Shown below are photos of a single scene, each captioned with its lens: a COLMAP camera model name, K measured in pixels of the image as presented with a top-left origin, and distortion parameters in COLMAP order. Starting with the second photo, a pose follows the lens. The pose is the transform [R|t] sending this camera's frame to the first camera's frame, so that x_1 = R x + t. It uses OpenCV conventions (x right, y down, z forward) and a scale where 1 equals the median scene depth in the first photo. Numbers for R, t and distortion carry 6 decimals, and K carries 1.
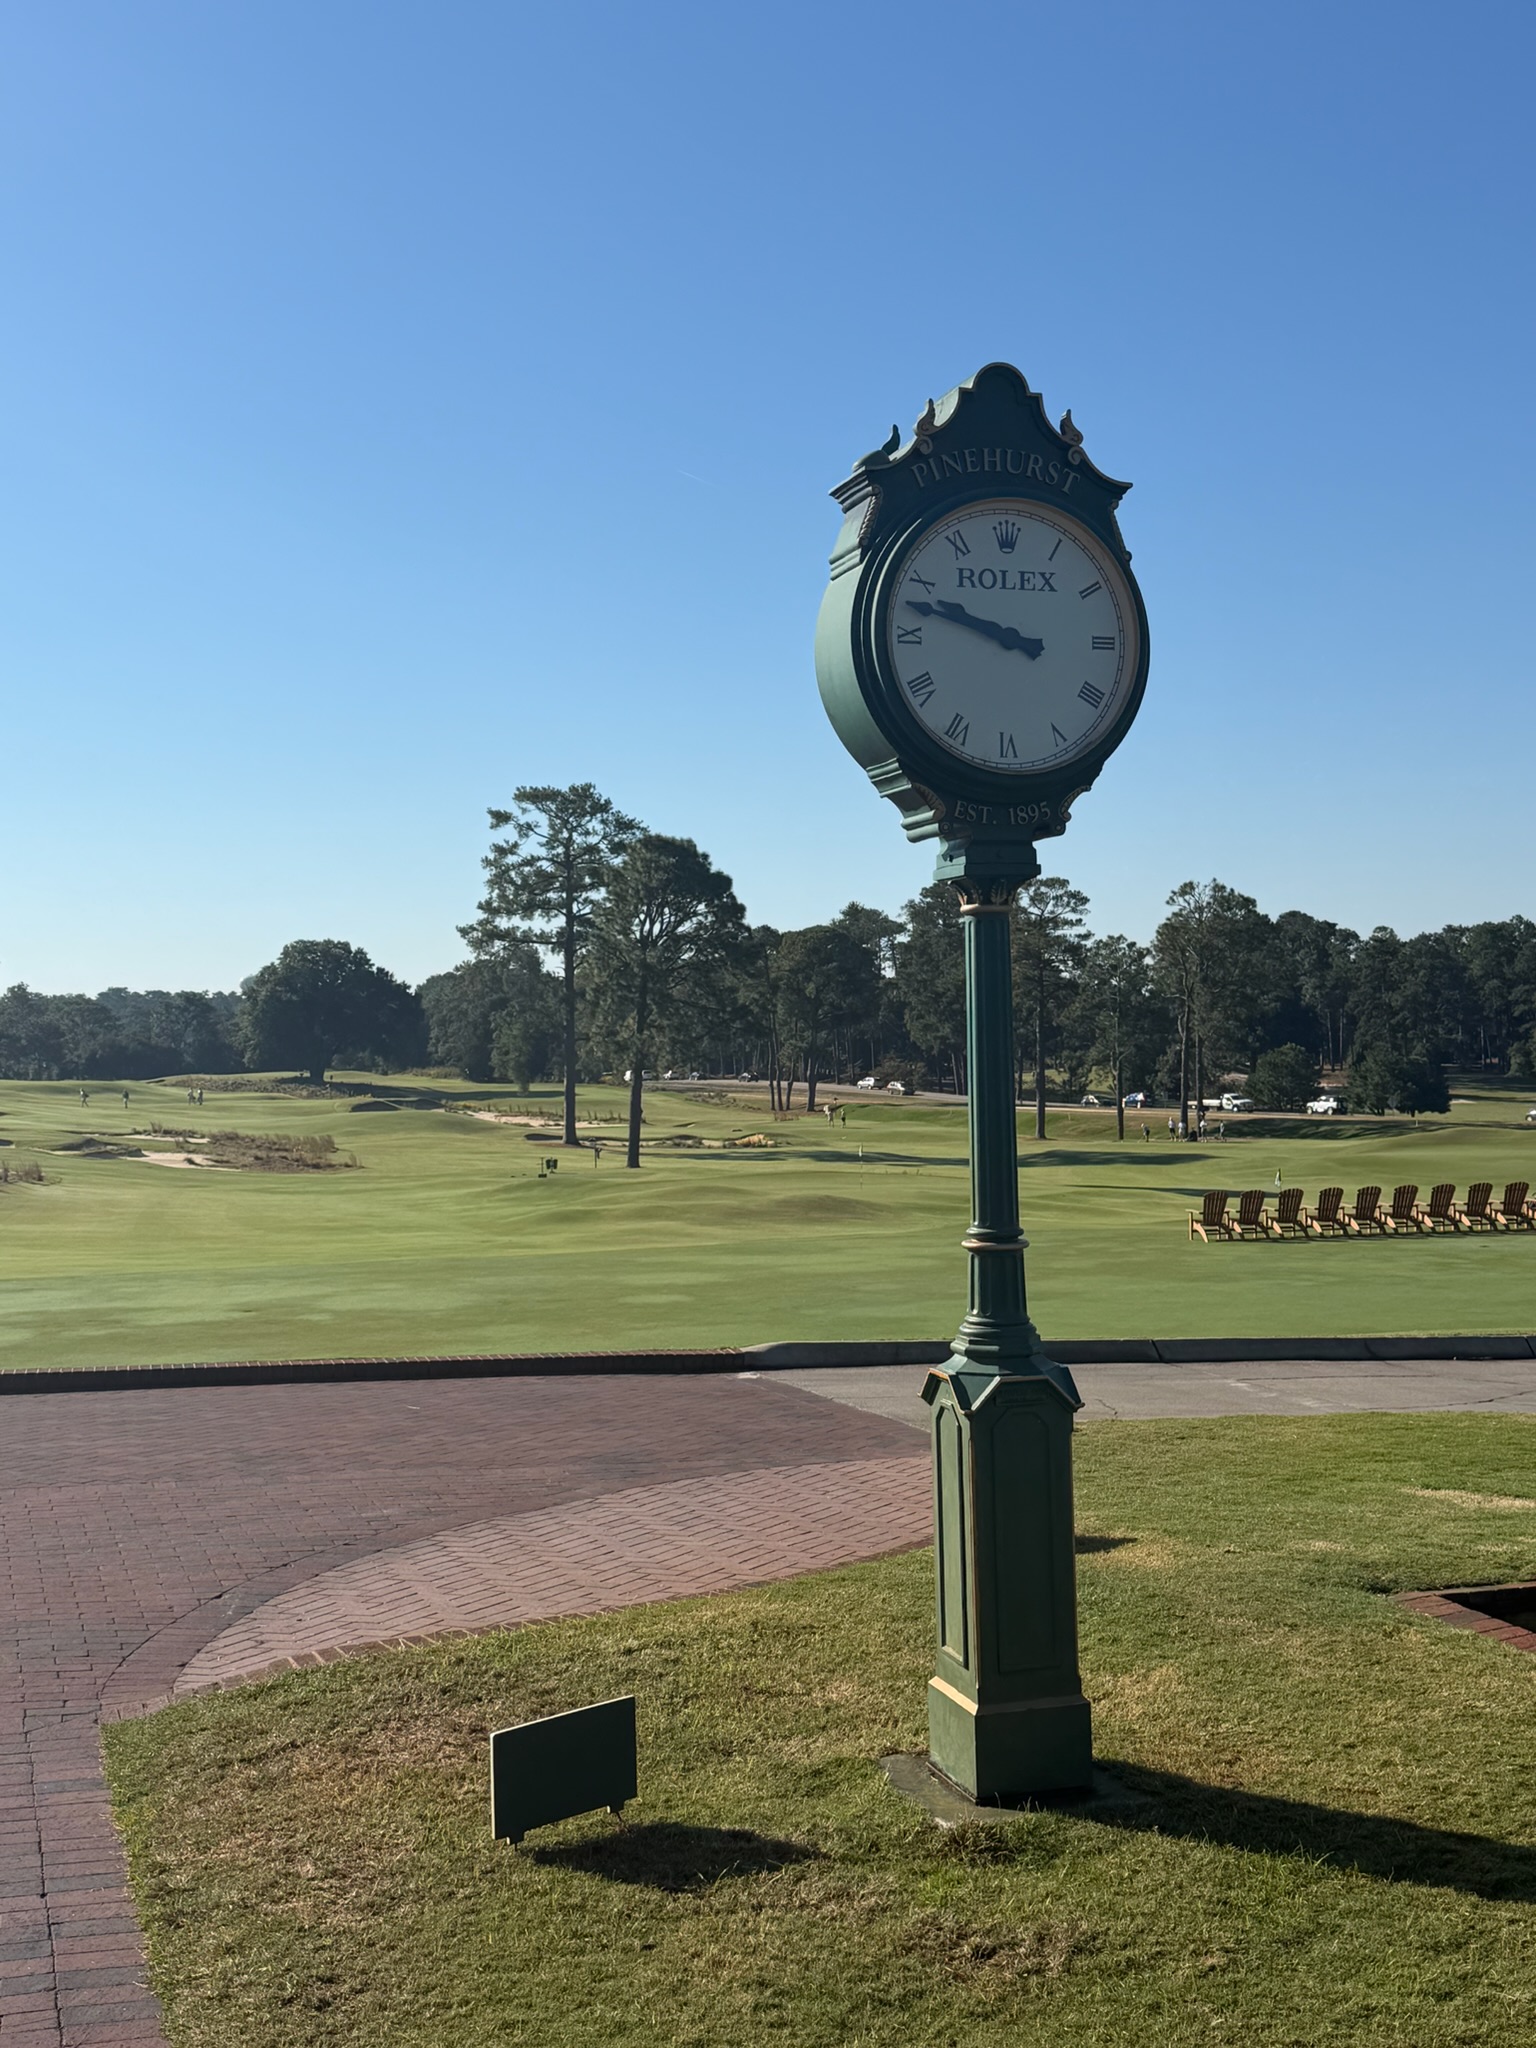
lens RADIAL K [[2350.9, 0, 786.5], [0, 2350.9, 1056.9], [0, 0, 1]] dist [0.127071, 0.000000]
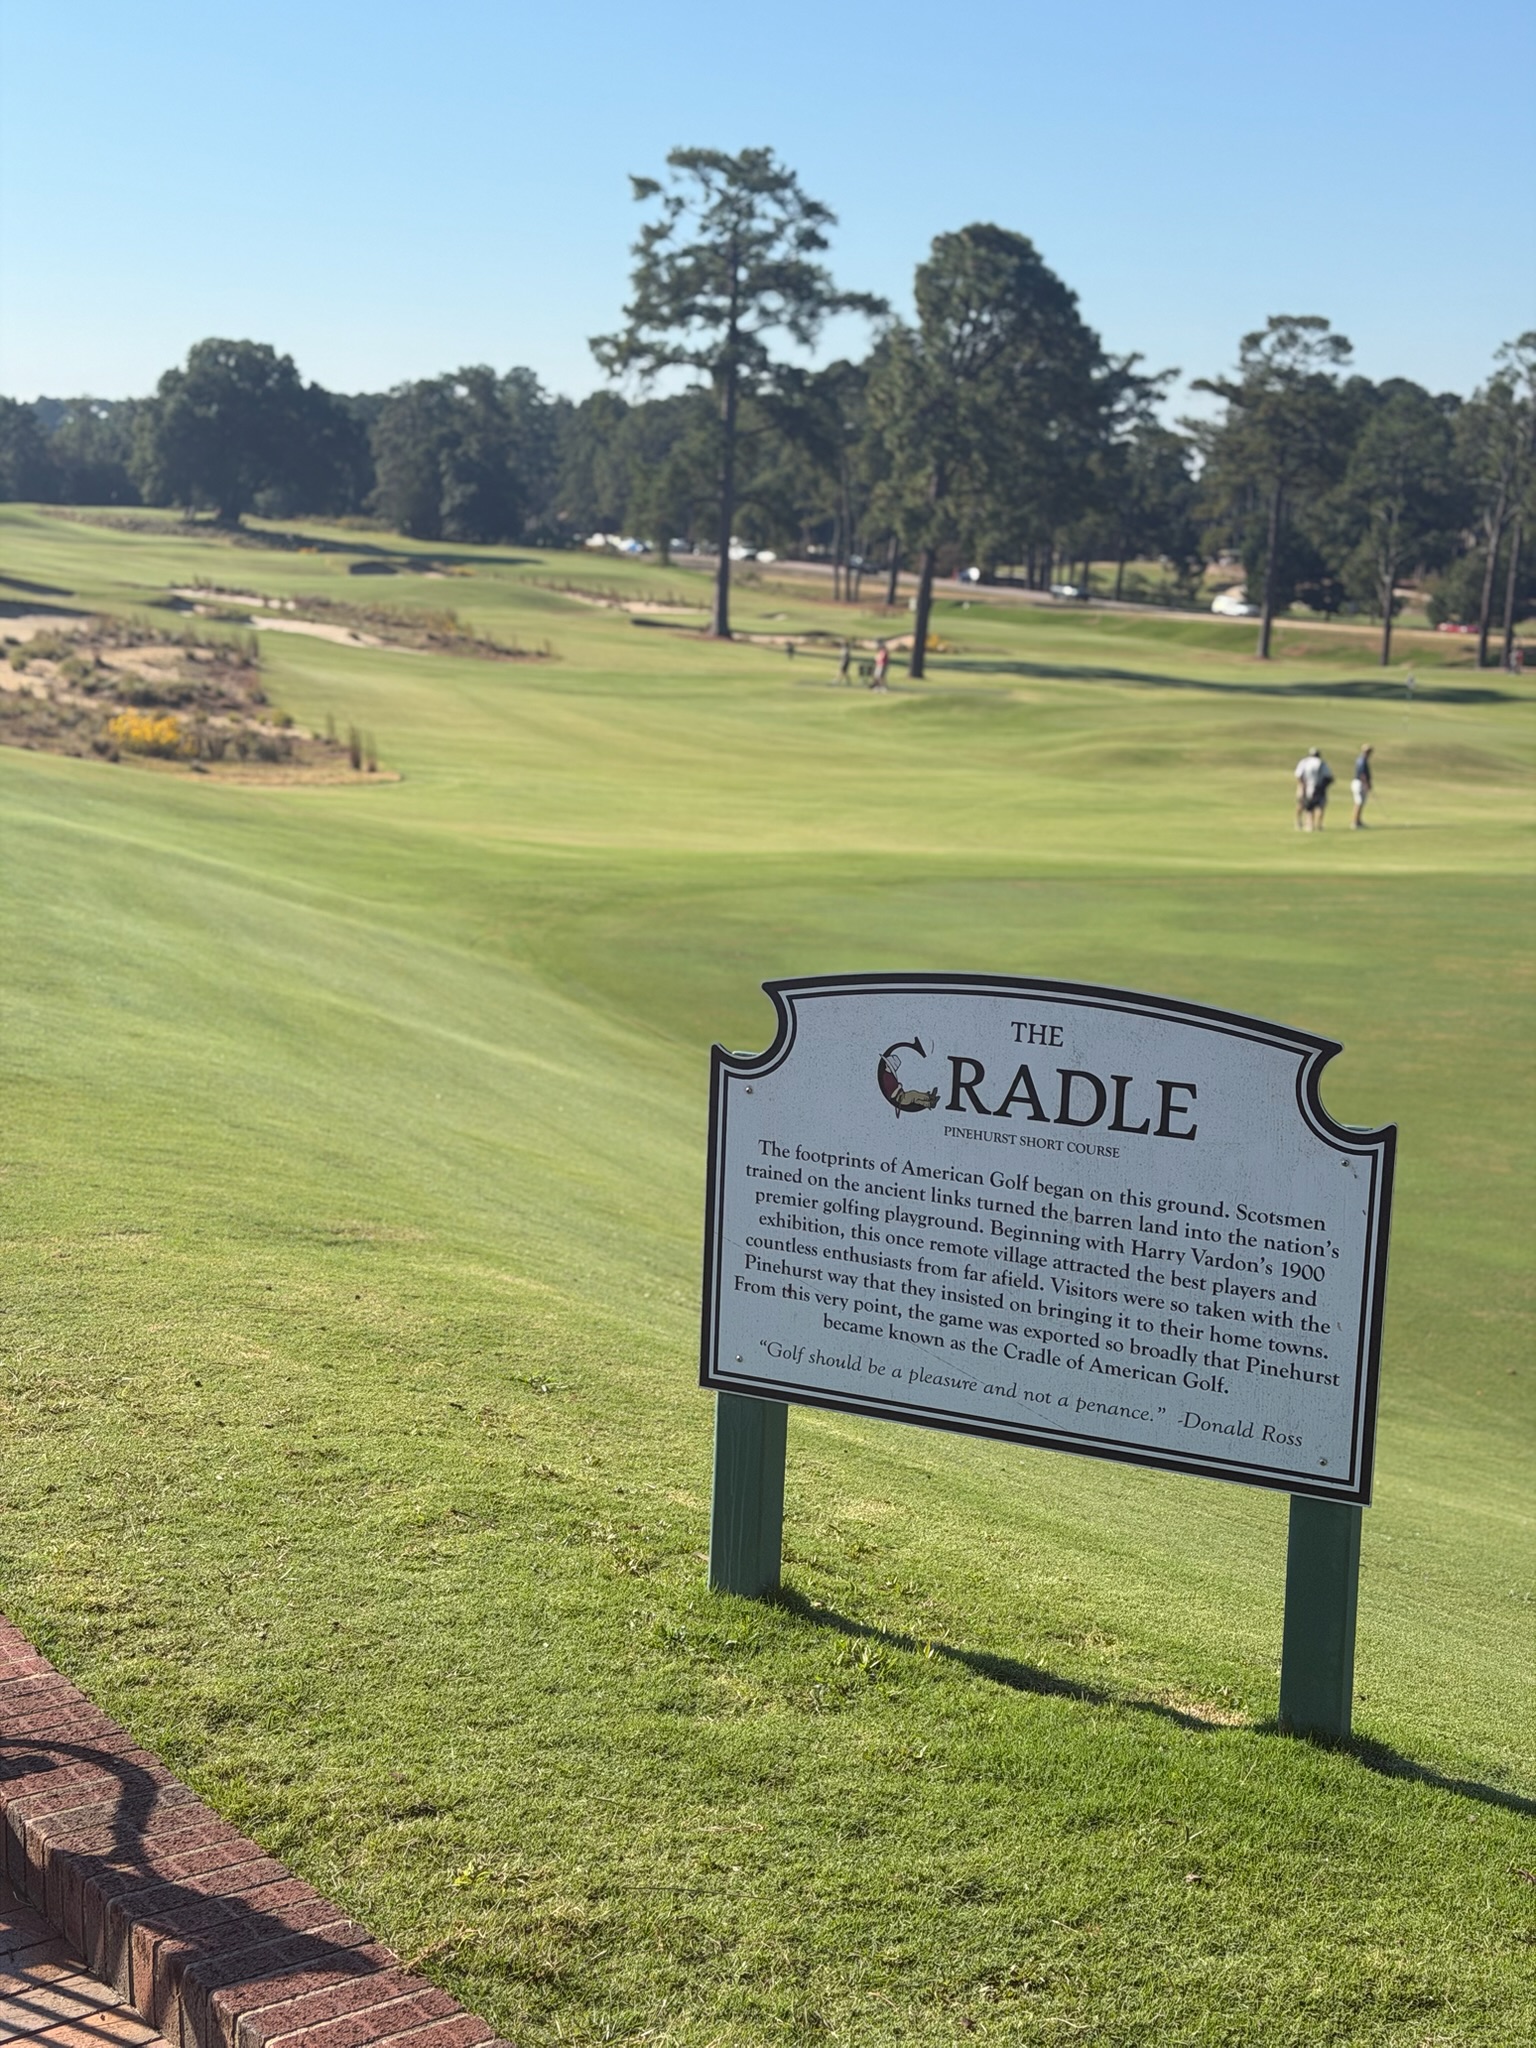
lens RADIAL K [[2762.8, 0, 761.9], [0, 2762.8, 1032.7], [0, 0, 1]] dist [0.161719, 0.000000]
pose [[0.996216, 0.044802, 0.074472, -0.143300], [-0.057358, 0.982700, 0.176098, 0.003531], [-0.065294, -0.179703, 0.981552, 0.077559]]
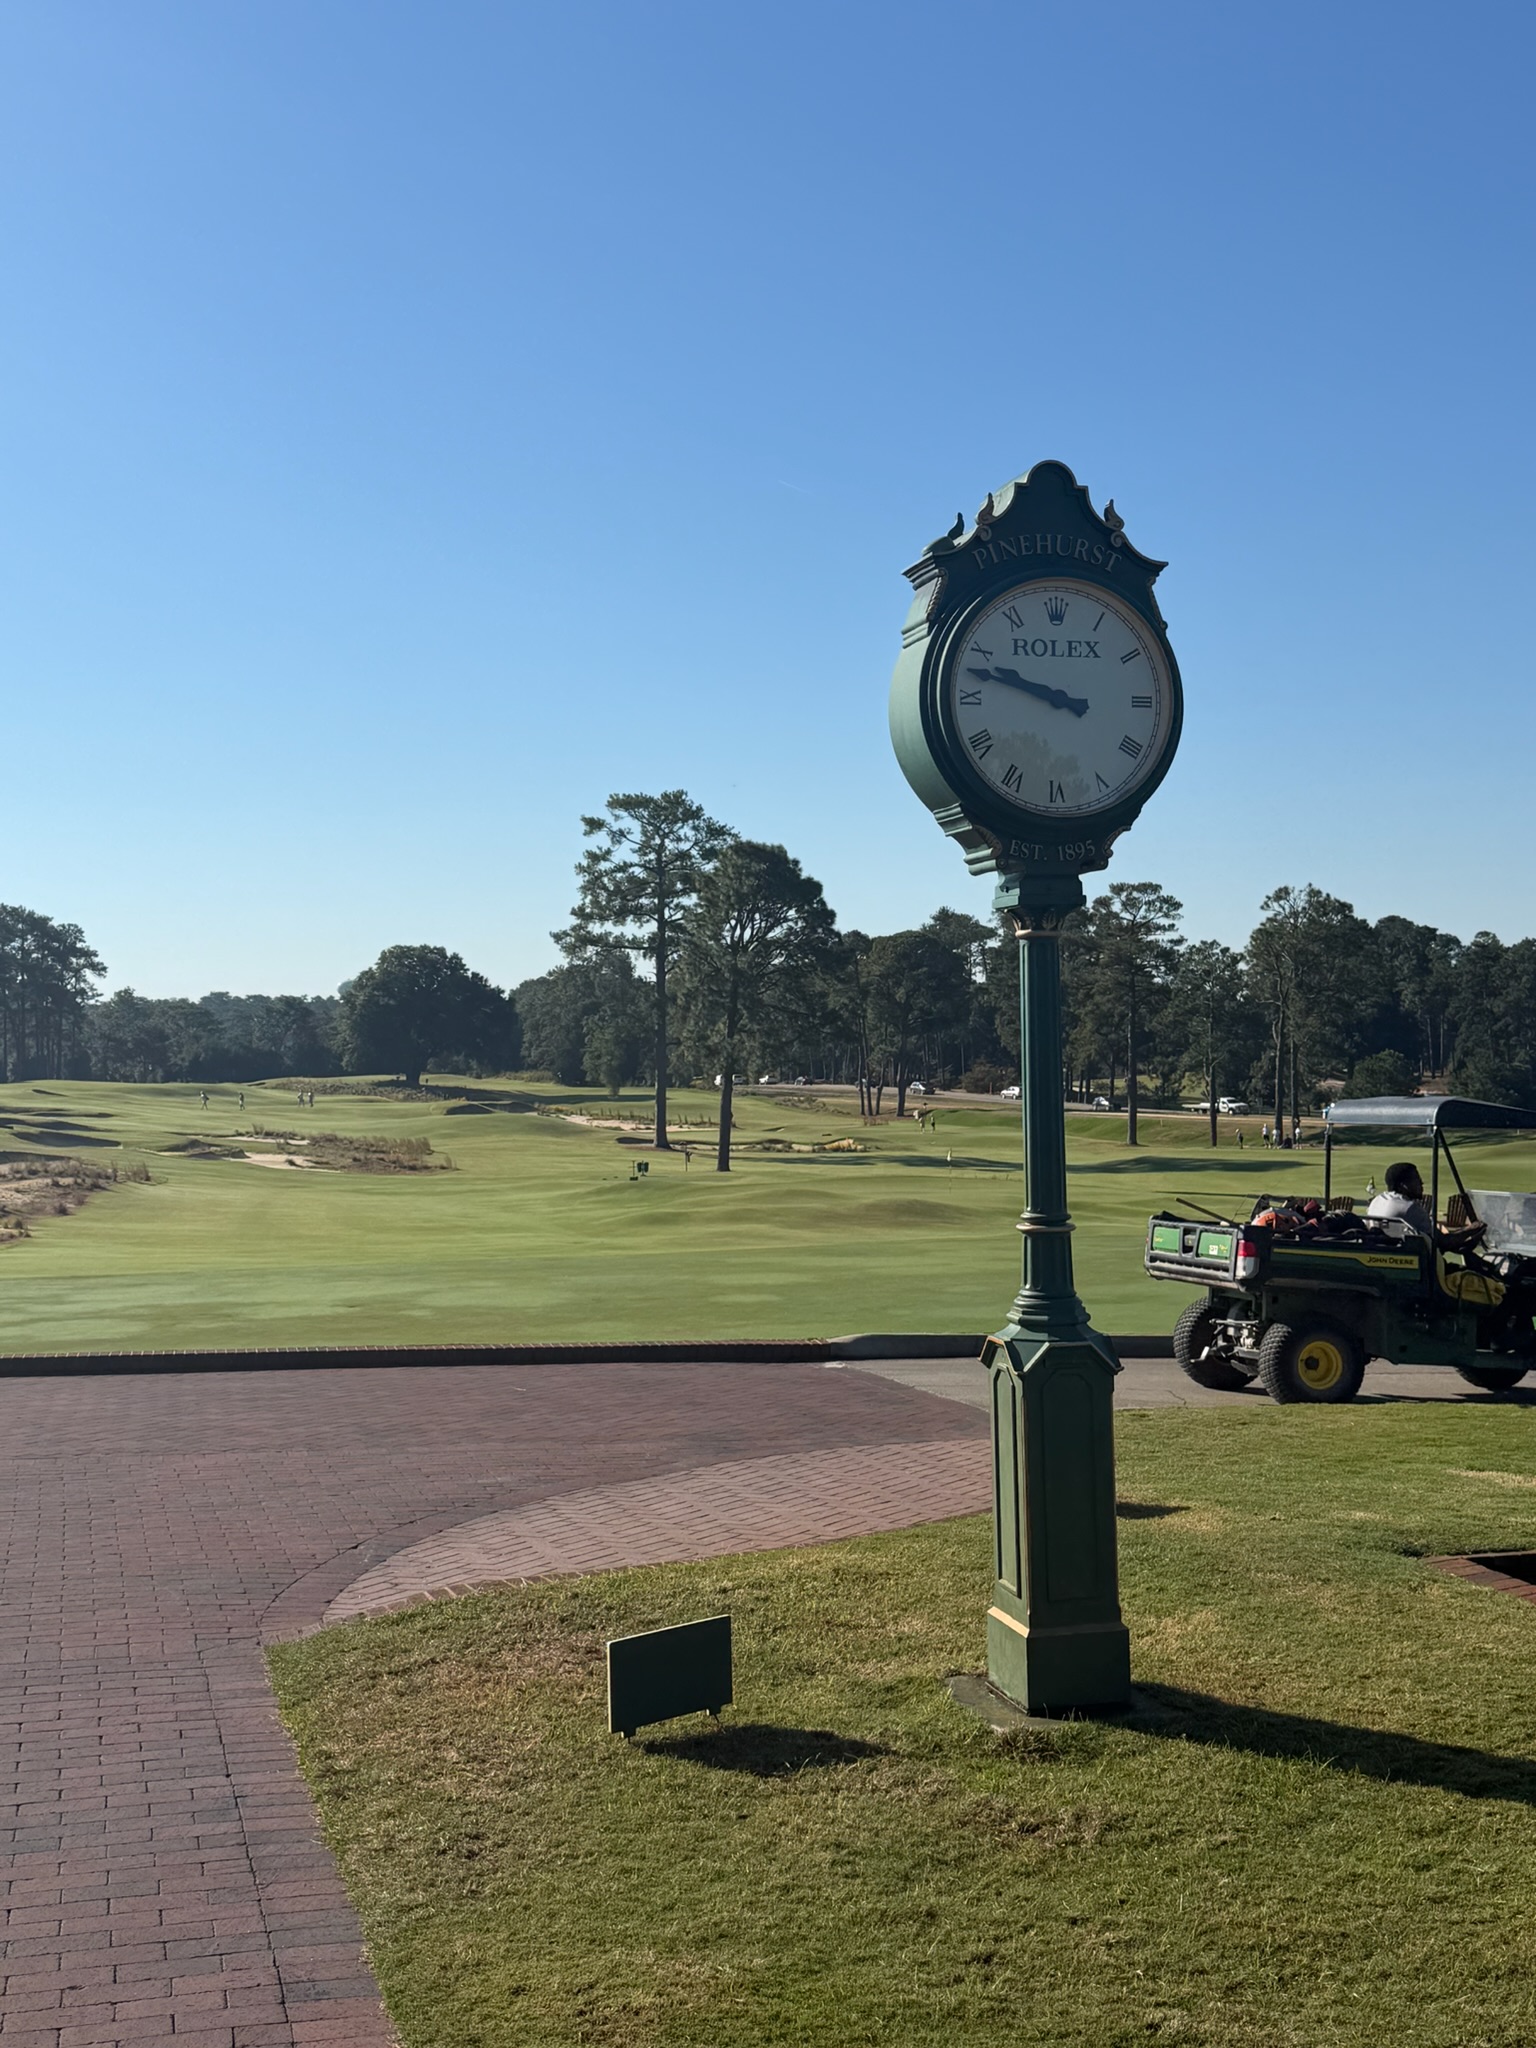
lens RADIAL K [[2350.9, 0, 754.4], [0, 2350.9, 1040.0], [0, 0, 1]] dist [0.127071, 0.000000]
pose [[0.998648, 0.002597, -0.051912, 0.000197], [-0.003076, 0.999954, -0.009130, -0.000012], [0.051886, 0.009278, 0.998610, -0.004327]]
